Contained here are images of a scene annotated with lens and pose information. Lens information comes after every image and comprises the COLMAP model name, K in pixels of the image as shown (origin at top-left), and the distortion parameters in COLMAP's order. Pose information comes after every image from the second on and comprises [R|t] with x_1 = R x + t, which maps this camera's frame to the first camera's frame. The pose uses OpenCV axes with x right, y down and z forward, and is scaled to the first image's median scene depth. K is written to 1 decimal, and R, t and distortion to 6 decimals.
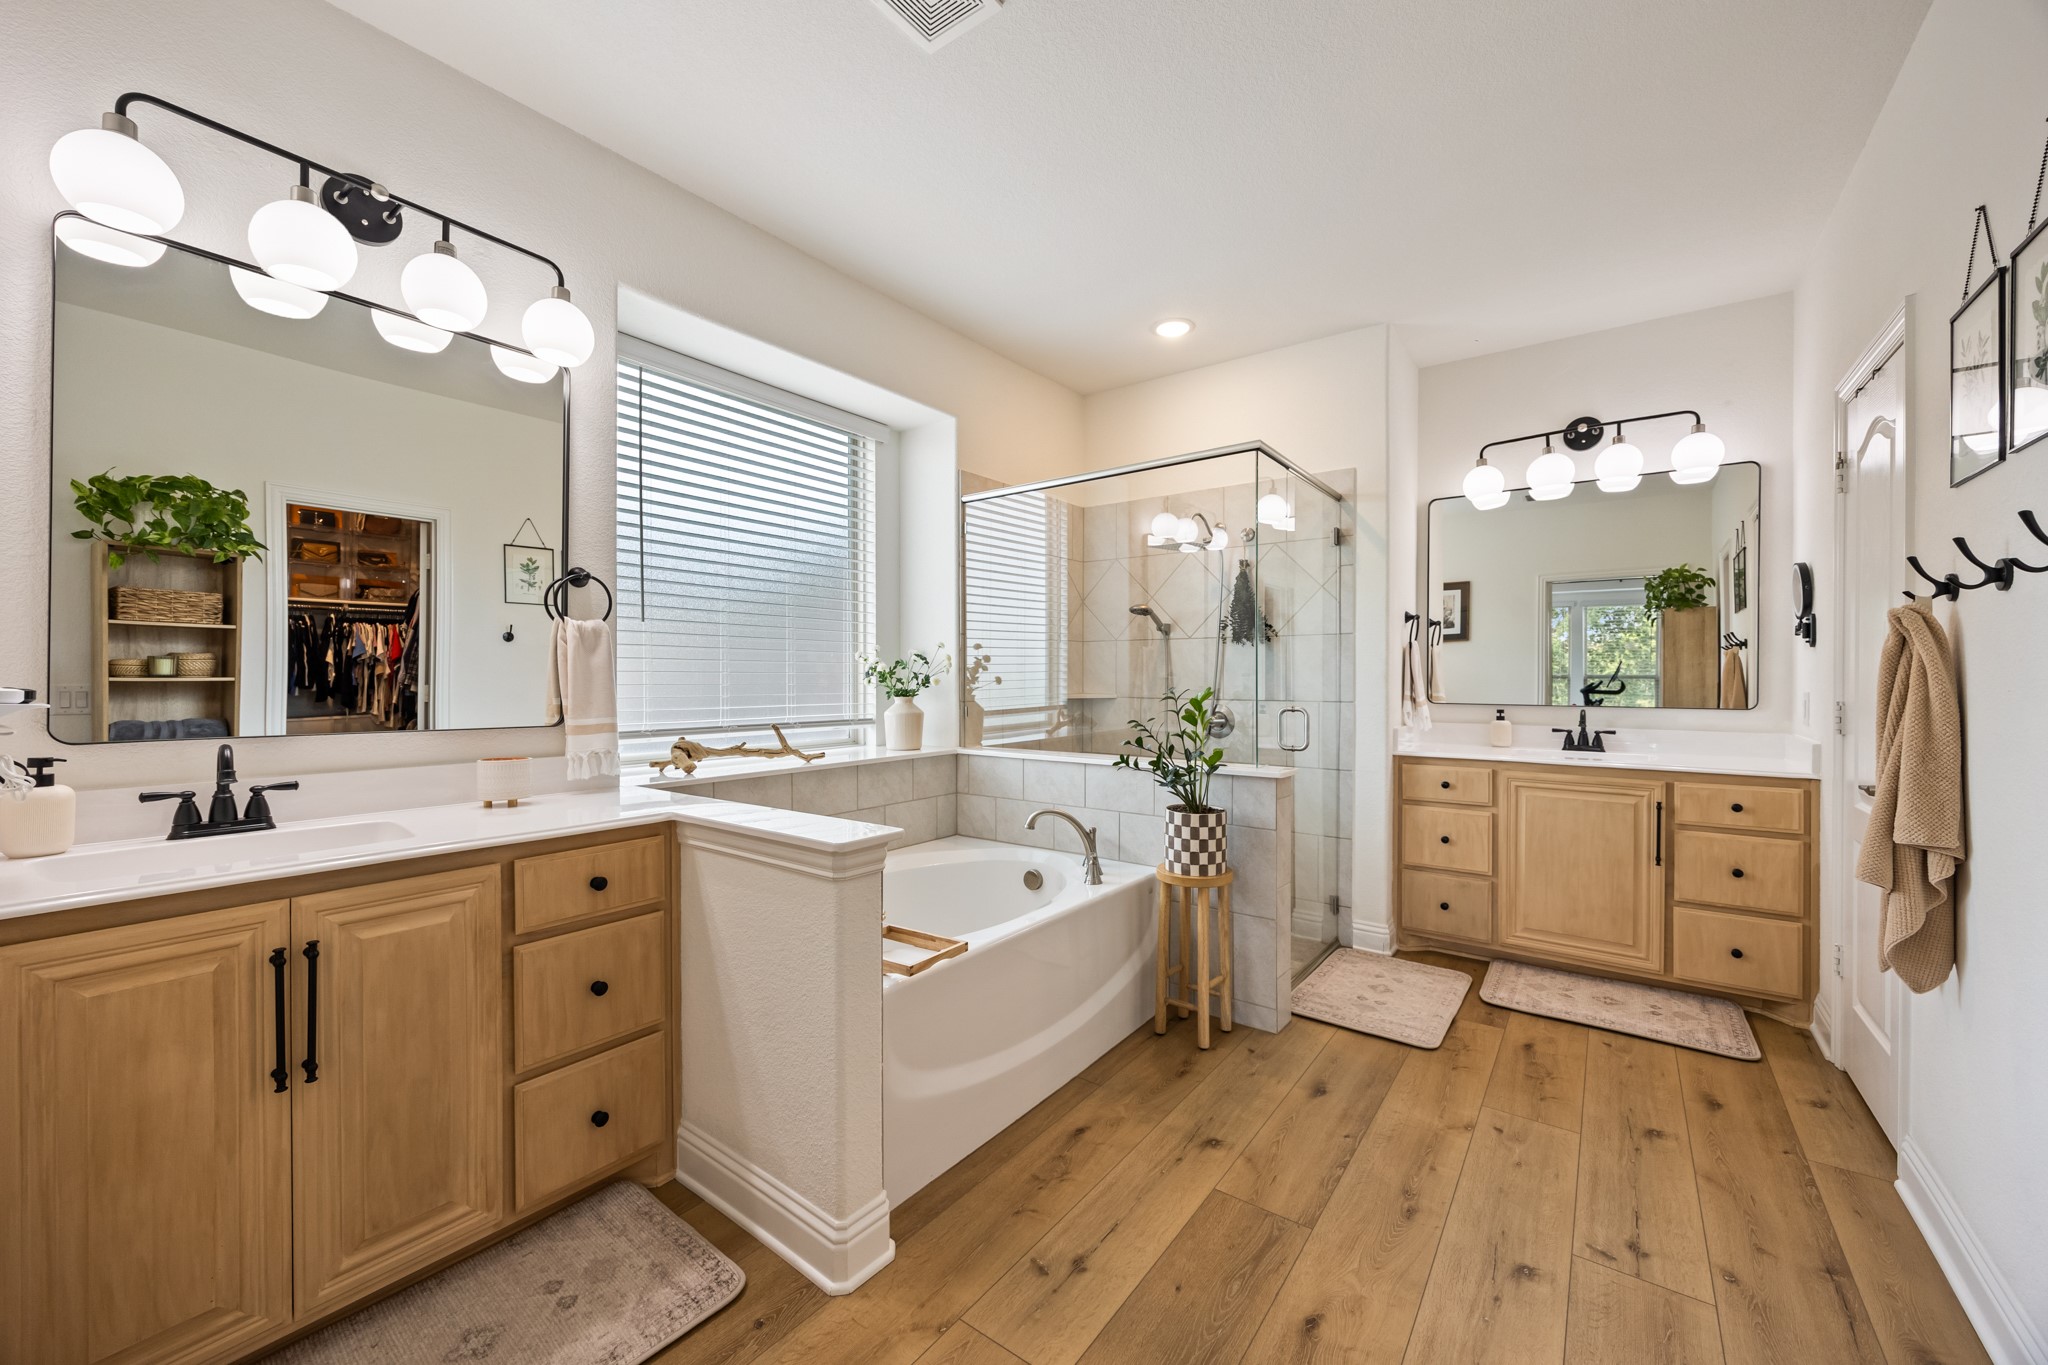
lens RADIAL K [[797.1, 0, 1023.7], [0, 797.1, 679.7], [0, 0, 1]] dist [0.008573, -0.001162]
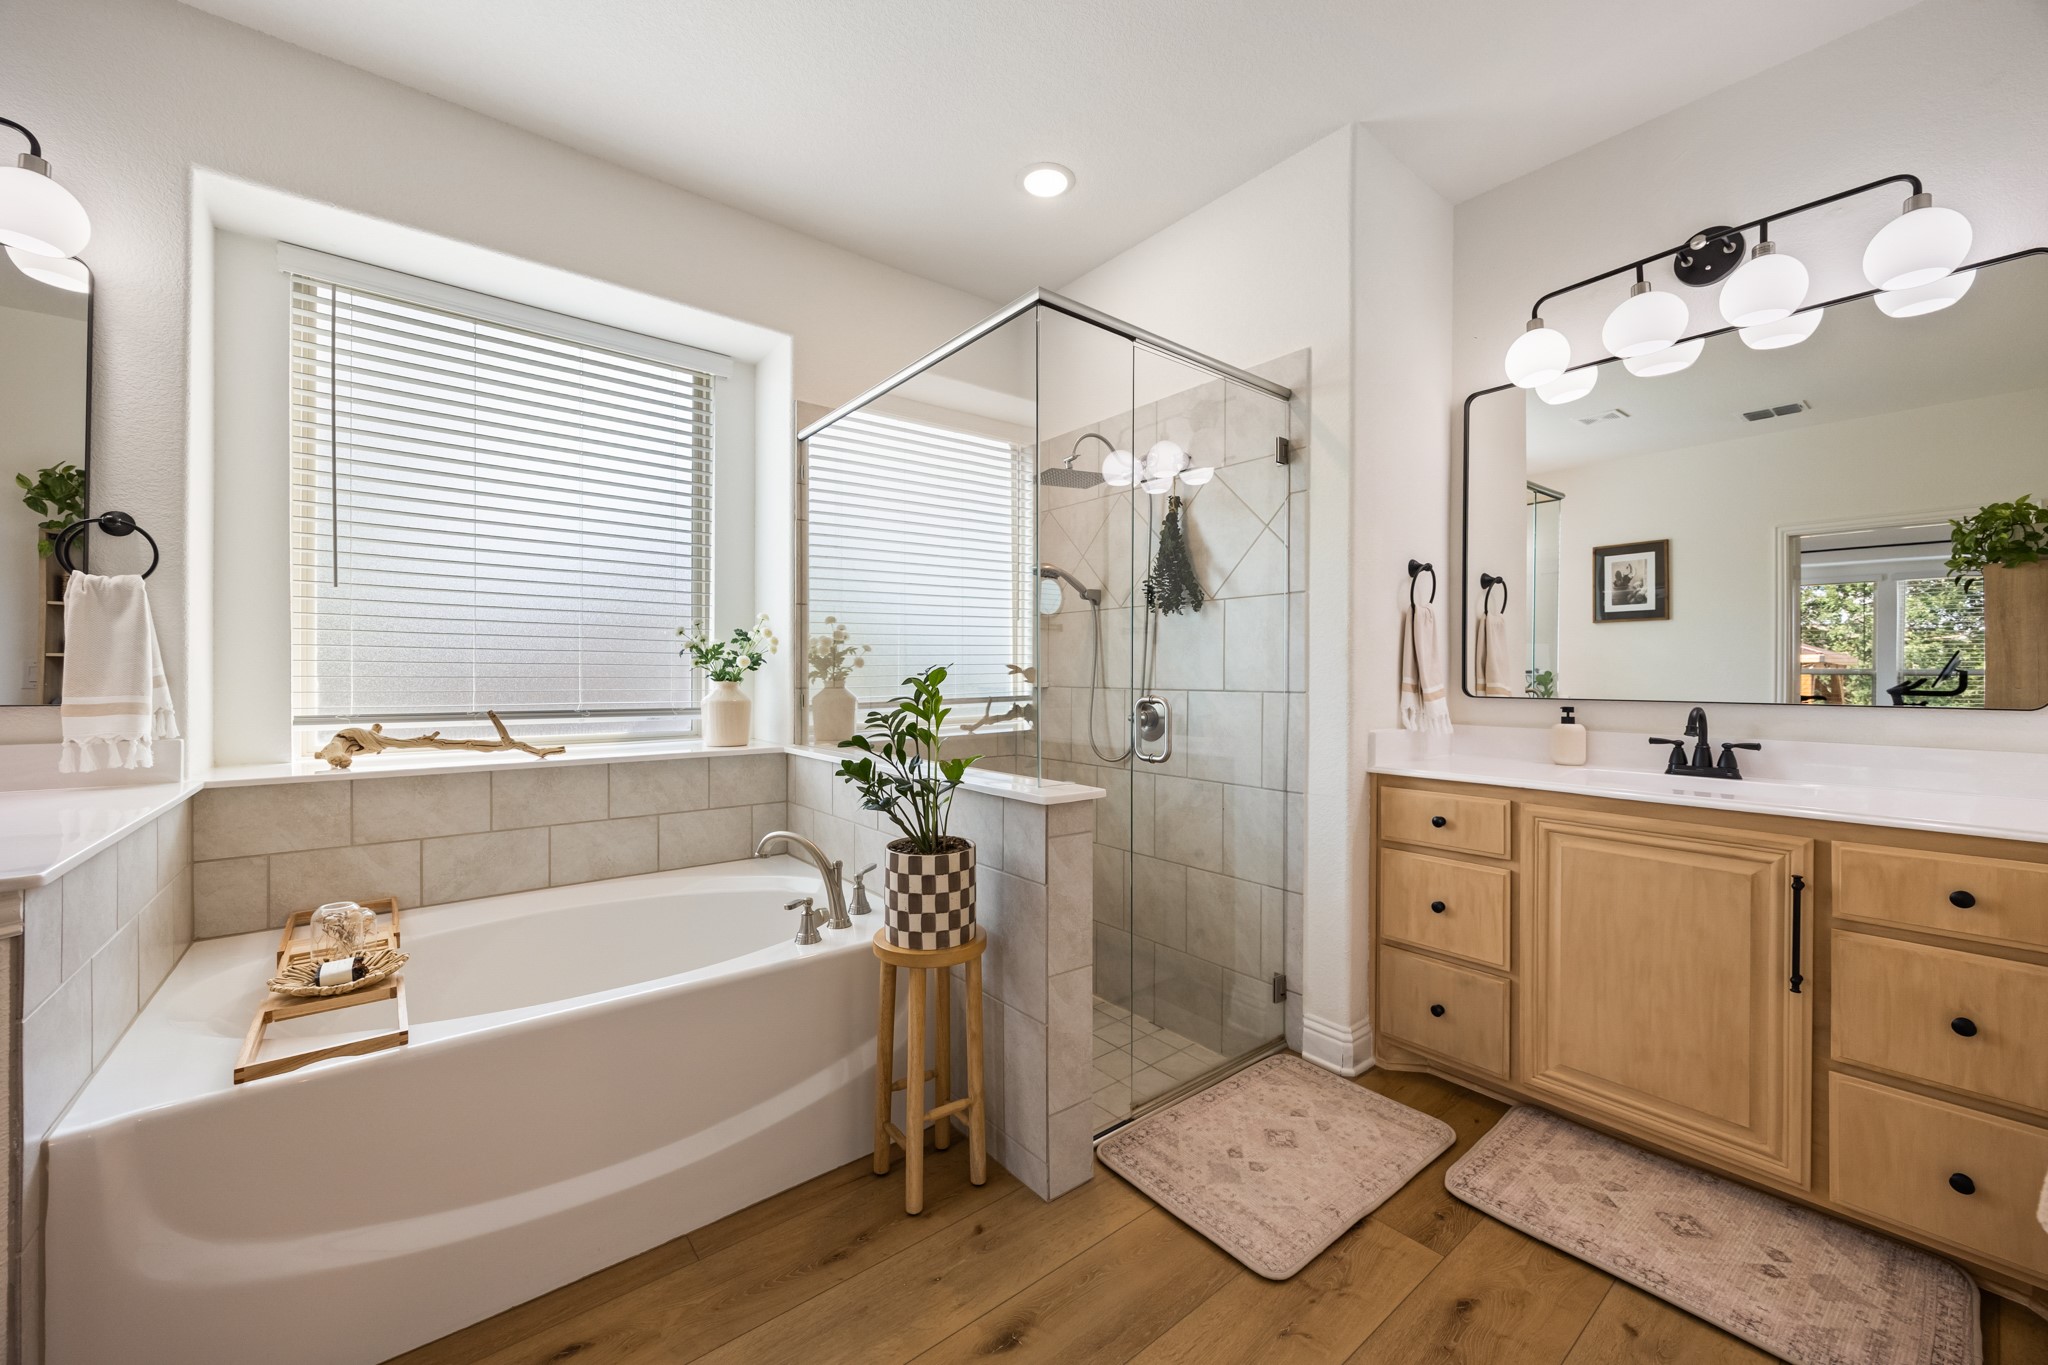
lens RADIAL K [[797.1, 0, 1020.8], [0, 797.1, 675.3], [0, 0, 1]] dist [0.008573, -0.001162]
pose [[0.969015, 0.002677, -0.246989, 0.378427], [-0.003616, 0.999988, -0.003351, 0.018051], [0.246977, 0.004140, 0.969013, 0.307883]]
